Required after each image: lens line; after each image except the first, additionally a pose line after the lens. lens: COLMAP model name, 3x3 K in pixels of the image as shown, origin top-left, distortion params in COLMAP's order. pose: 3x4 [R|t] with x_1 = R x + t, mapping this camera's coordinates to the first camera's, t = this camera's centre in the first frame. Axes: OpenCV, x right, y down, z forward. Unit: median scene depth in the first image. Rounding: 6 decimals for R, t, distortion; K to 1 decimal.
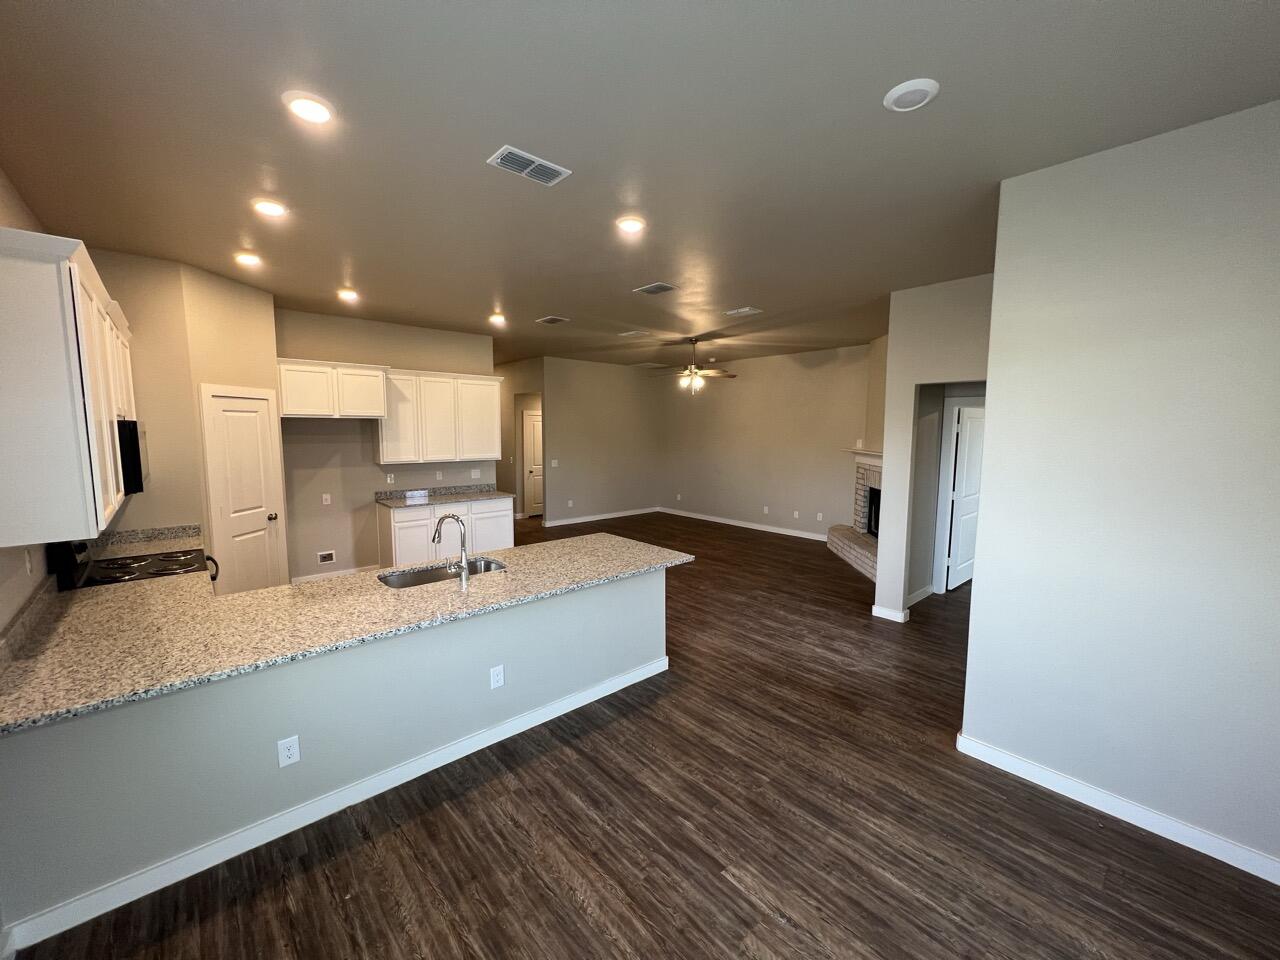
lens RADIAL K [[512.4, 0, 639.8], [0, 512.4, 482.1], [0, 0, 1]] dist [0.002557, -0.000011]
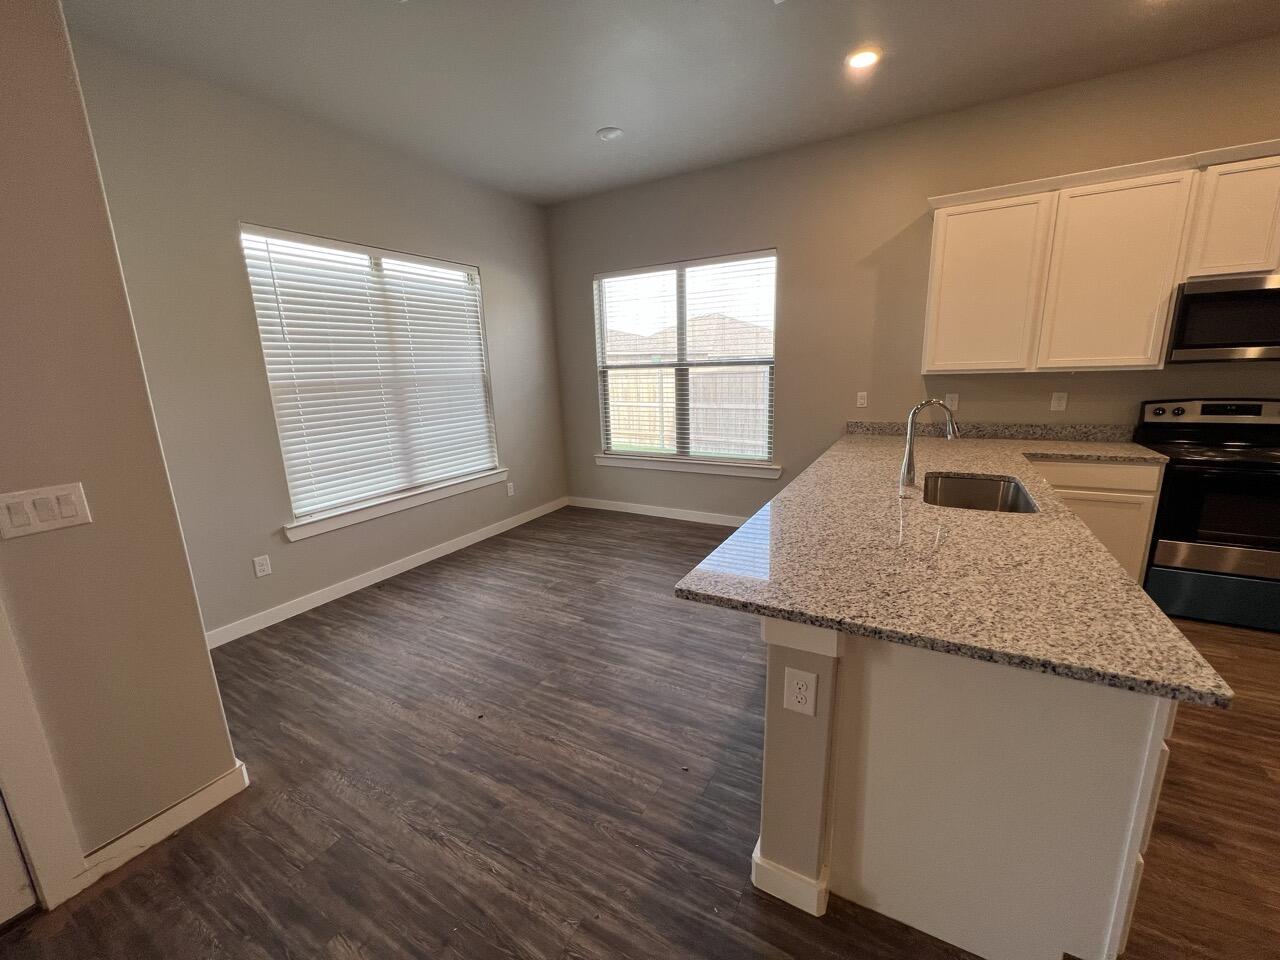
lens RADIAL K [[512.4, 0, 645.1], [0, 512.4, 484.6], [0, 0, 1]] dist [0.002557, -0.000011]
pose [[-0.945229, 0.097581, -0.311479, 0.326464], [-0.007312, 0.947698, 0.319085, -0.069674], [0.326325, 0.303886, -0.895078, 1.780320]]
